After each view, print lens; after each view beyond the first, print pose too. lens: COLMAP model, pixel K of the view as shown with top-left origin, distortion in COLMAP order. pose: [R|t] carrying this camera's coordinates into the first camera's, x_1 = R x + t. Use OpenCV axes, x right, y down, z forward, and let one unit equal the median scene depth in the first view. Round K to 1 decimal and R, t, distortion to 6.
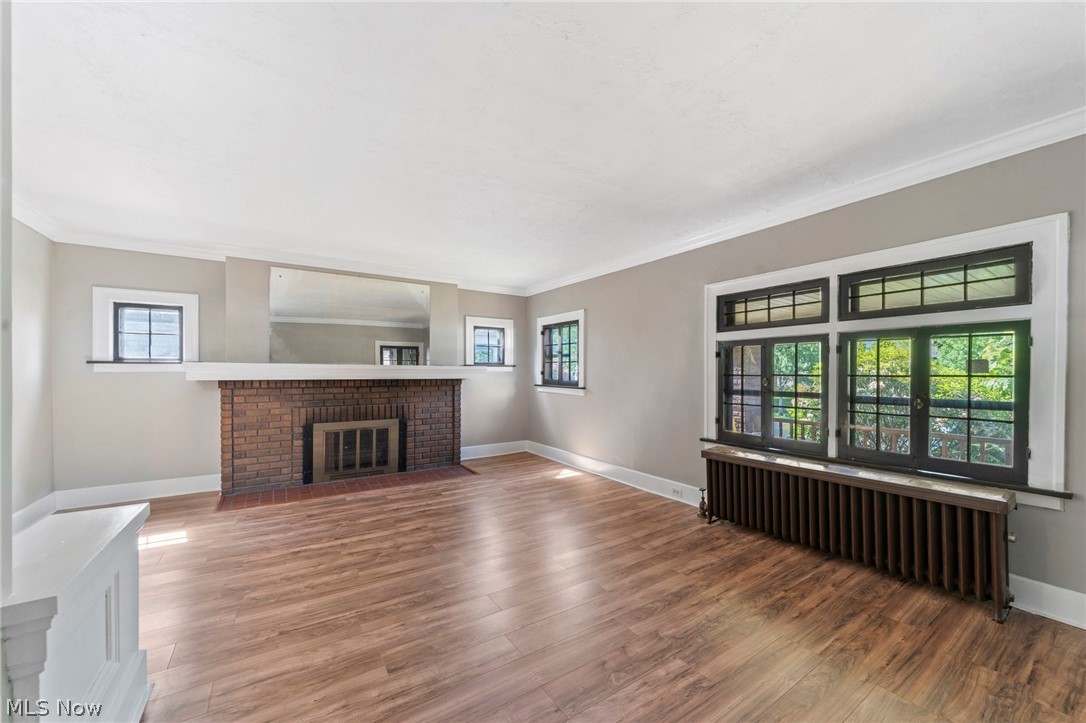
lens RADIAL K [[408.2, 0, 541.3], [0, 408.2, 364.5], [0, 0, 1]] dist [-0.008436, -0.000023]
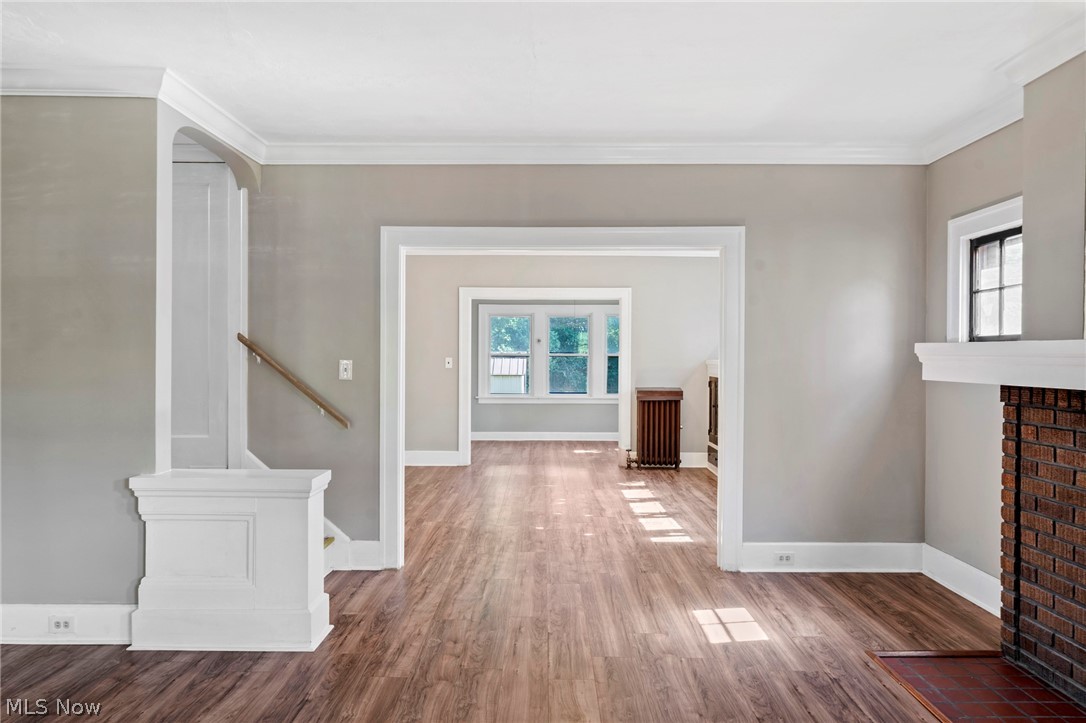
lens RADIAL K [[735.1, 0, 532.1], [0, 735.1, 362.5], [0, 0, 1]] dist [0.008778, 0.000225]
pose [[-0.554840, 0.004547, -0.831944, 0.164873], [0.008457, 0.999964, -0.000174, 0.015653], [0.831914, -0.007132, -0.554859, 1.261266]]
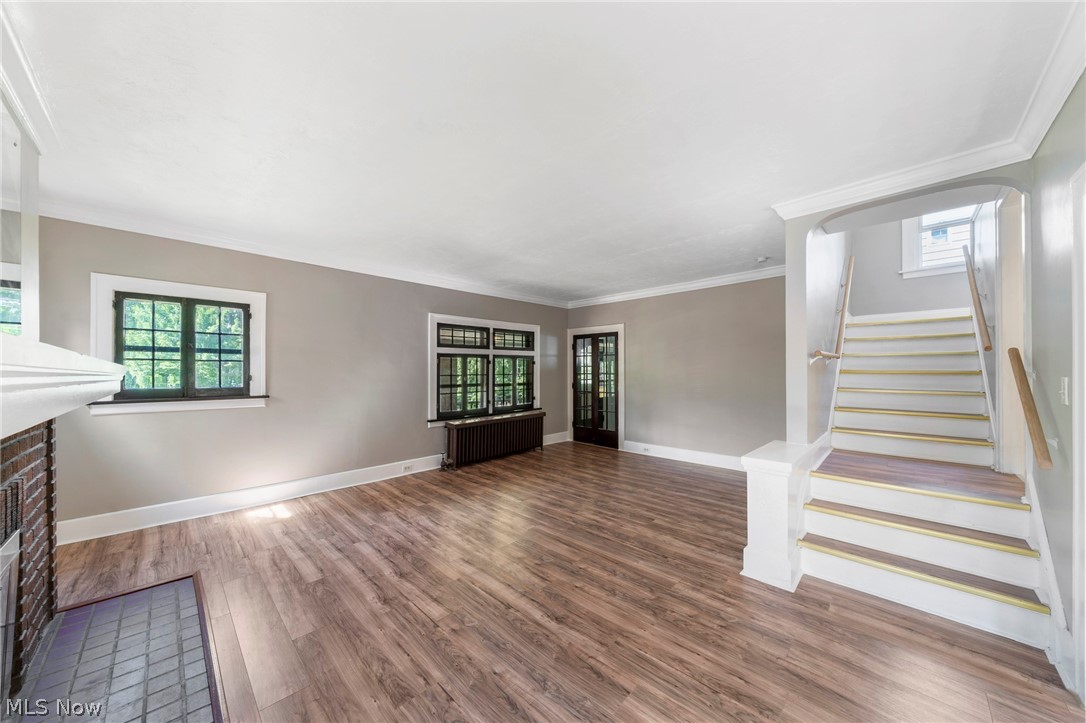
lens RADIAL K [[381.9, 0, 540.2], [0, 381.9, 367.7], [0, 0, 1]] dist [-0.002808, -0.000368]
pose [[-0.217339, 0.008763, 0.976057, -1.097346], [-0.010311, 0.999883, -0.011272, 0.010303], [-0.976042, -0.012514, -0.217223, 1.022007]]
